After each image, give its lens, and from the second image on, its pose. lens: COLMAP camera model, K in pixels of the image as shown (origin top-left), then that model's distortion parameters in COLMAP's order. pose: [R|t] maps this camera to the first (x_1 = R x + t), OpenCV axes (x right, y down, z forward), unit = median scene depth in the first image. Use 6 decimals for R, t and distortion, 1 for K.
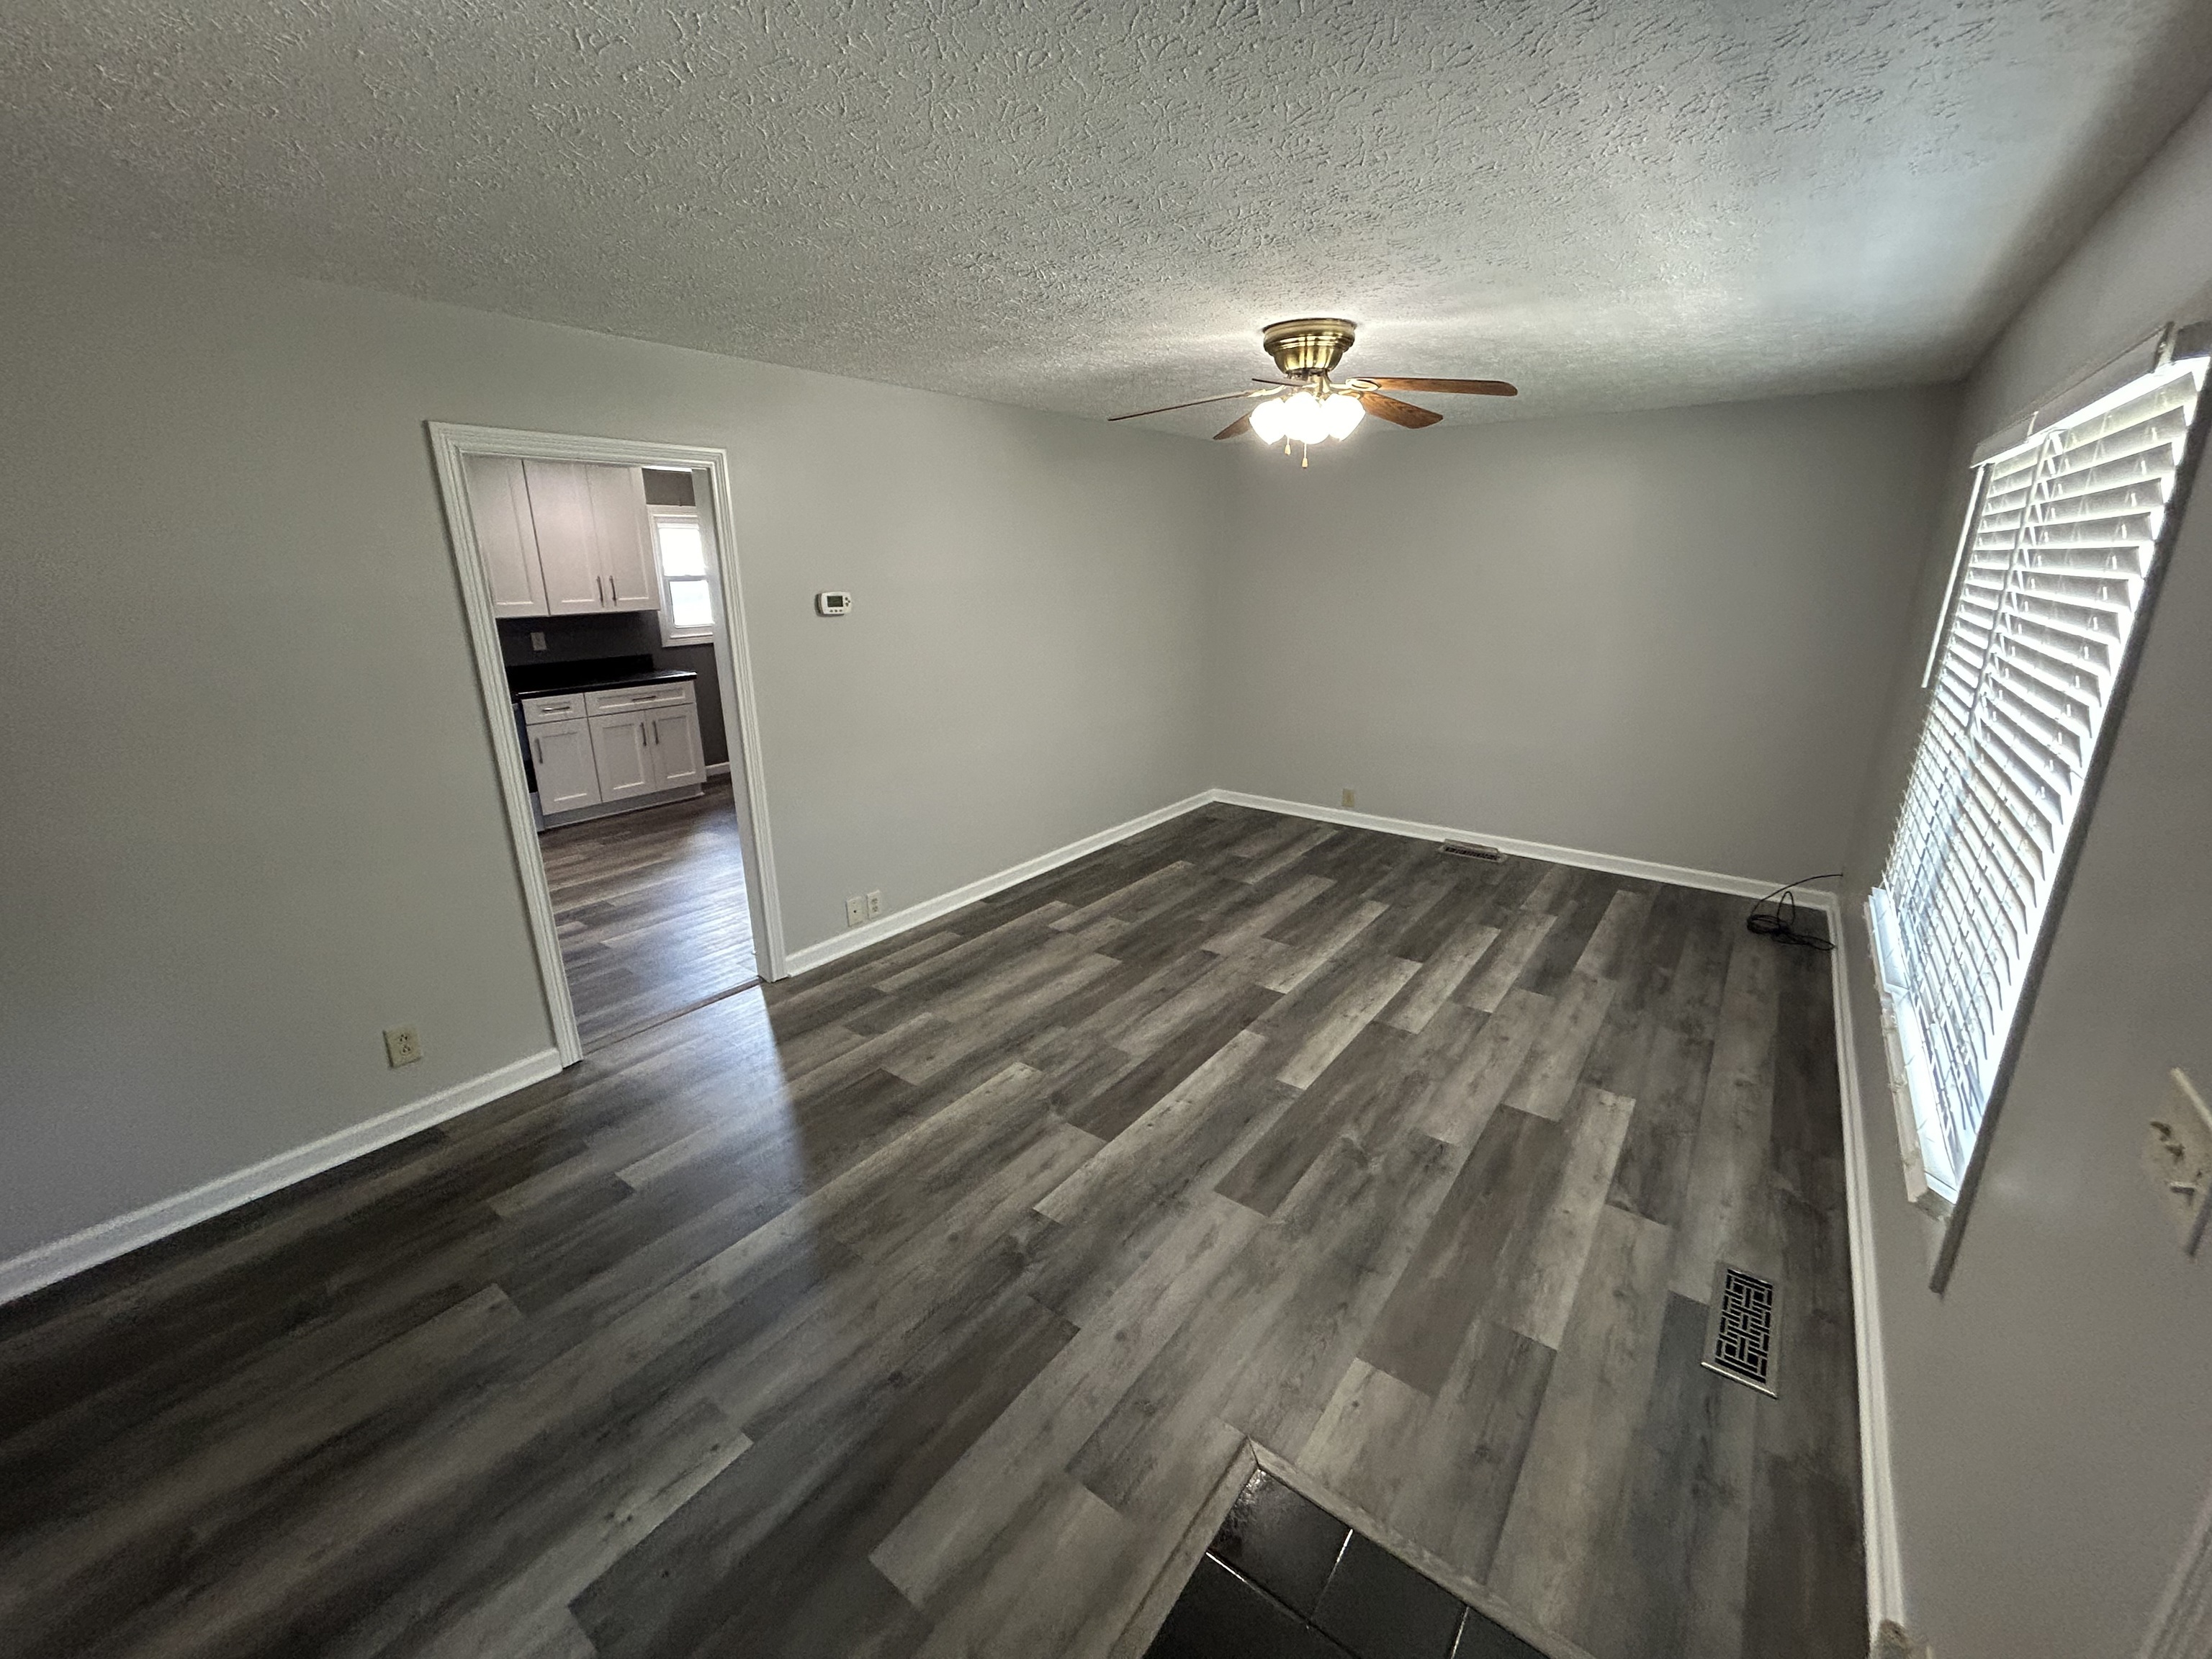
lens RADIAL K [[892.9, 0, 1095.7], [0, 892.9, 826.6], [0, 0, 1]] dist [0.002770, 0.000229]
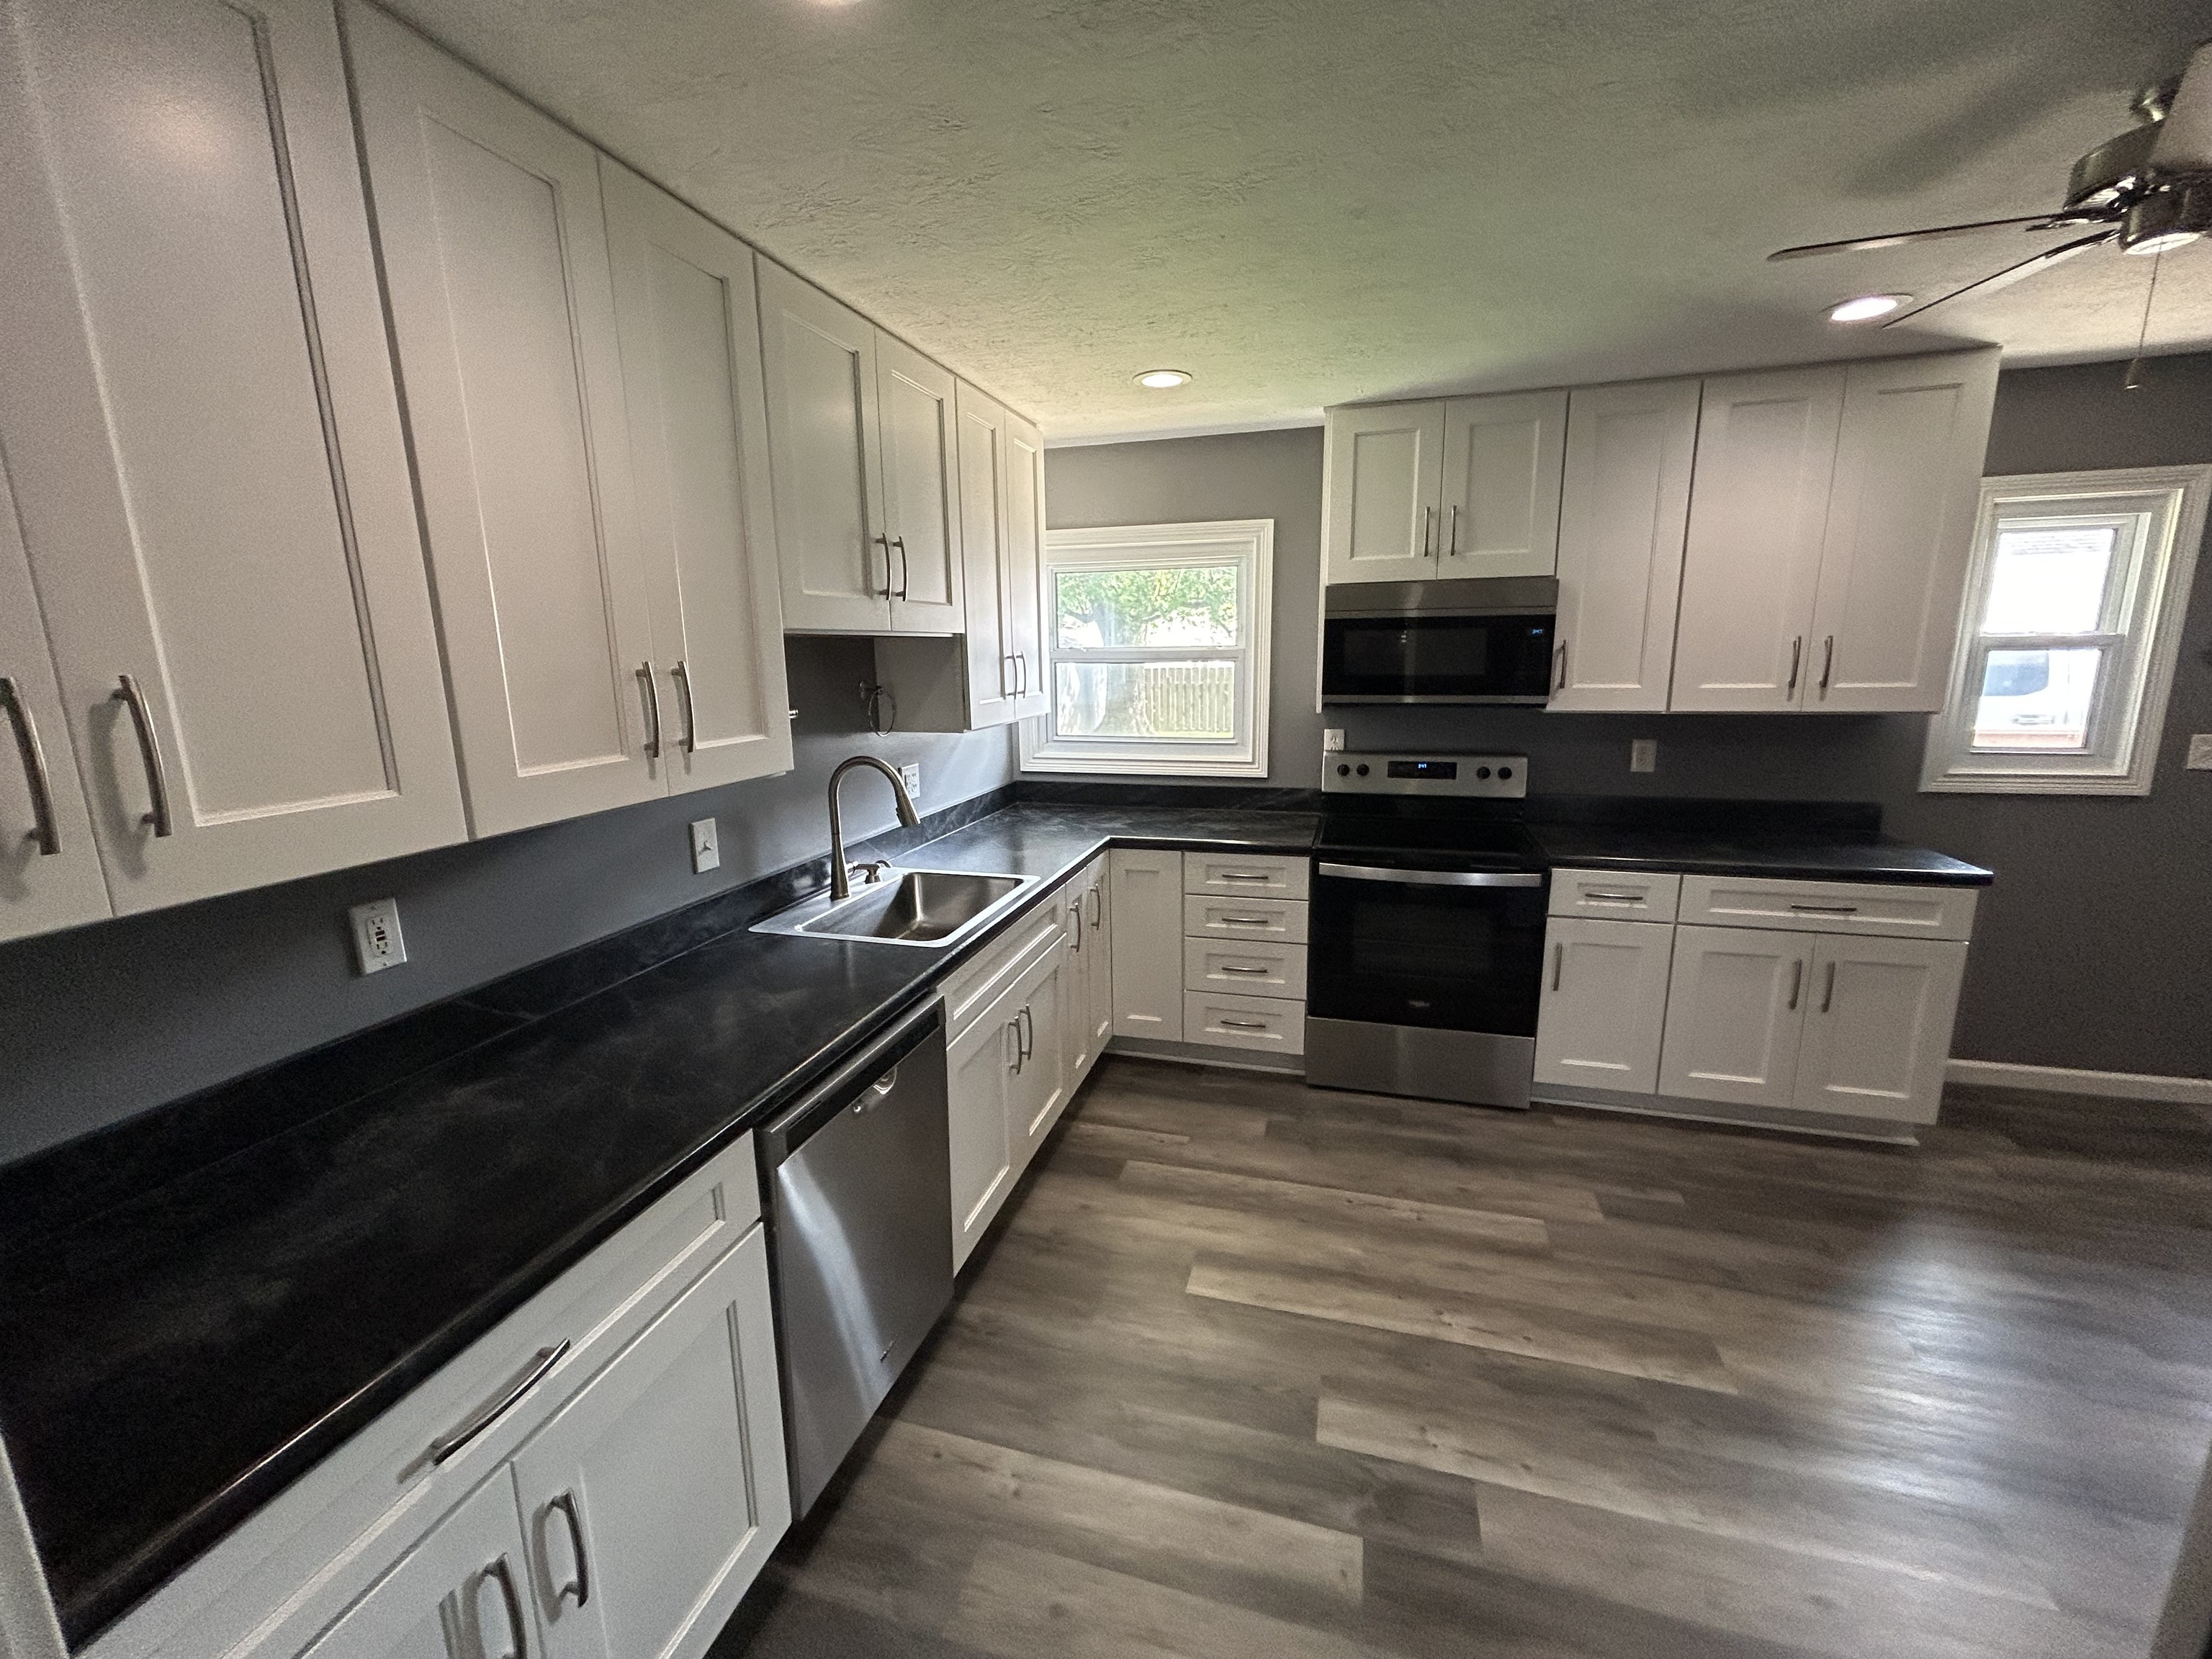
lens RADIAL K [[892.9, 0, 1096.8], [0, 892.9, 824.4], [0, 0, 1]] dist [0.002770, 0.000229]
pose [[0.358360, 0.176041, -0.916836, -0.236506], [-0.253962, 0.963408, 0.085718, -0.129138], [0.898377, 0.202123, 0.389955, 0.497223]]
